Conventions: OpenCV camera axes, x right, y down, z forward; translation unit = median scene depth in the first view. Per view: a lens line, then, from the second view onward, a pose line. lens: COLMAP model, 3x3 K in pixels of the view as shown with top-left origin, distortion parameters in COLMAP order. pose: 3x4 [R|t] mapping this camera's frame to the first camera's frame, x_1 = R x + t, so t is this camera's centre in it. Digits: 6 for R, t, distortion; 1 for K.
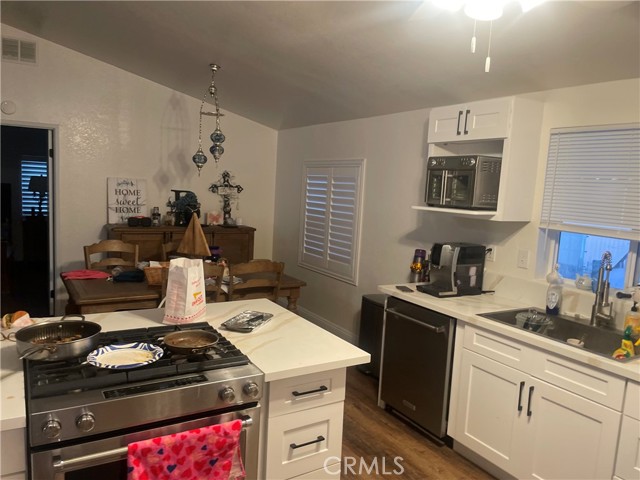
lens RADIAL K [[481.8, 0, 321.3], [0, 481.8, 243.9], [0, 0, 1]] dist [0.080158, -0.107072]
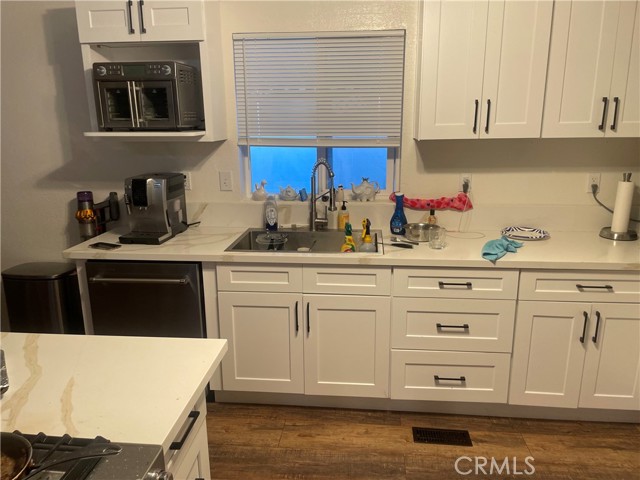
lens RADIAL K [[481.8, 0, 314.9], [0, 481.8, 239.8], [0, 0, 1]] dist [0.080158, -0.107072]
pose [[0.595618, -0.252993, 0.762387, -0.220729], [0.135976, 0.967165, 0.214715, -0.036015], [-0.791675, -0.024222, 0.610462, 0.296619]]
